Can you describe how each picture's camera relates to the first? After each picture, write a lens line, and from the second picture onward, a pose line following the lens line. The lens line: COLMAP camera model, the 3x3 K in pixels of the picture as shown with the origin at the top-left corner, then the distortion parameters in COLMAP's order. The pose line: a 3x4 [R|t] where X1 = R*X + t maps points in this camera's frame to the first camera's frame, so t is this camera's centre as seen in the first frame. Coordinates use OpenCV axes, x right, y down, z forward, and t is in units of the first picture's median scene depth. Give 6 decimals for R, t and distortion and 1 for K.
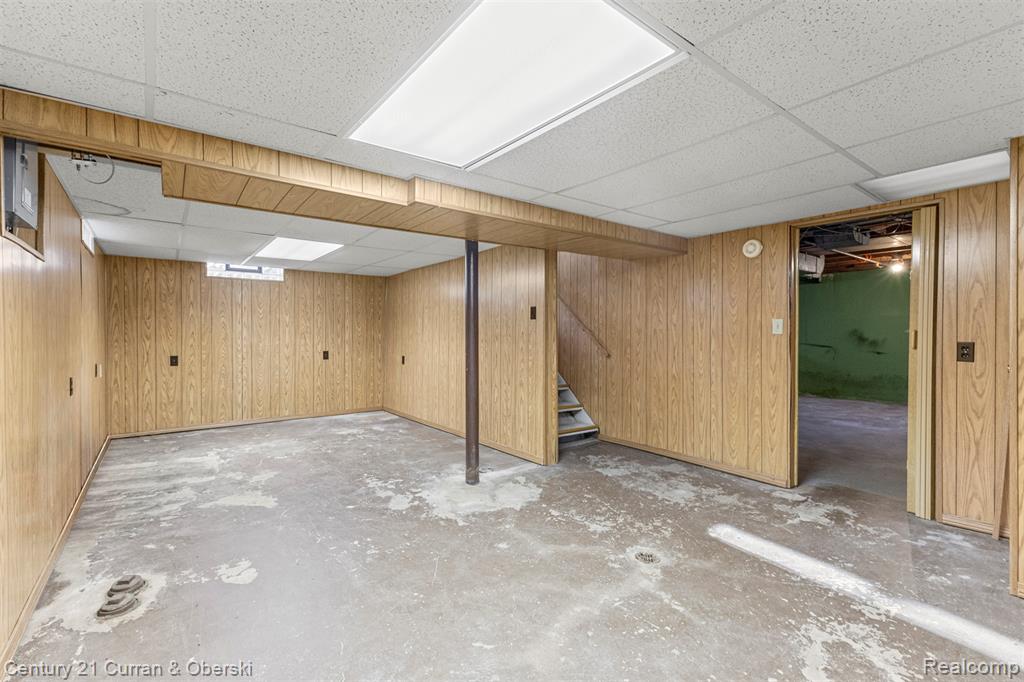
lens RADIAL K [[449.8, 0, 514.9], [0, 449.8, 338.5], [0, 0, 1]] dist [0.014678, -0.001378]
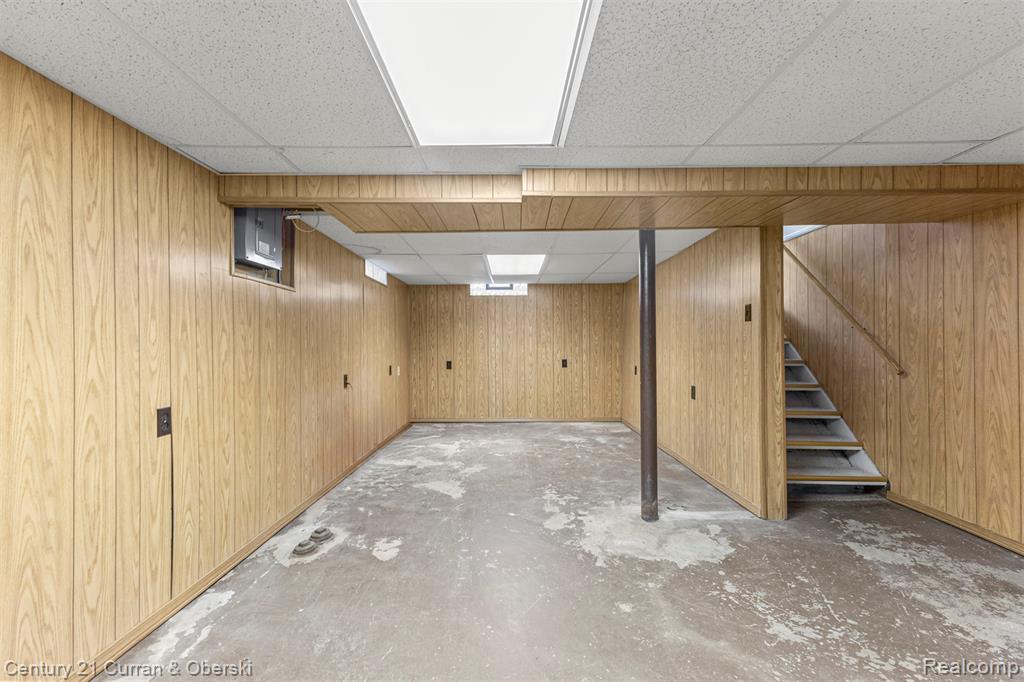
lens RADIAL K [[449.8, 0, 514.9], [0, 449.8, 338.5], [0, 0, 1]] dist [0.014678, -0.001378]
pose [[0.792823, -0.012272, -0.609329, 0.228720], [-0.002231, 0.999732, -0.023038, 0.006681], [0.609448, 0.019625, 0.792583, 0.185722]]
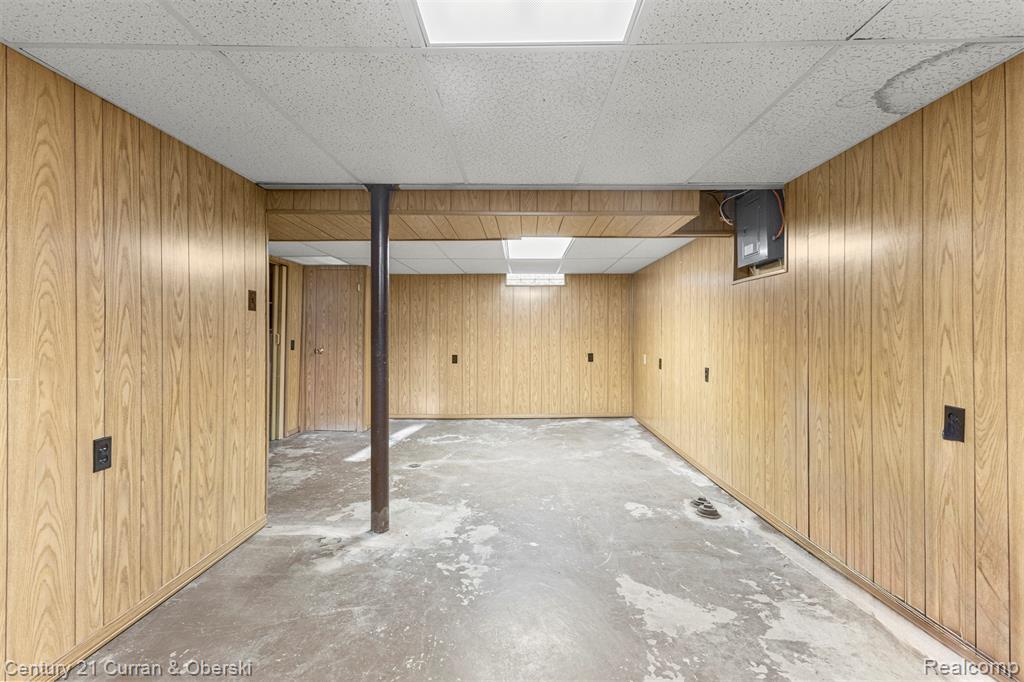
lens RADIAL K [[449.8, 0, 514.9], [0, 449.8, 338.5], [0, 0, 1]] dist [0.014678, -0.001378]
pose [[-0.780675, 0.001517, 0.624936, -0.763593], [0.009846, 0.999903, 0.009872, -0.005598], [-0.624860, 0.013860, -0.780614, 1.489068]]
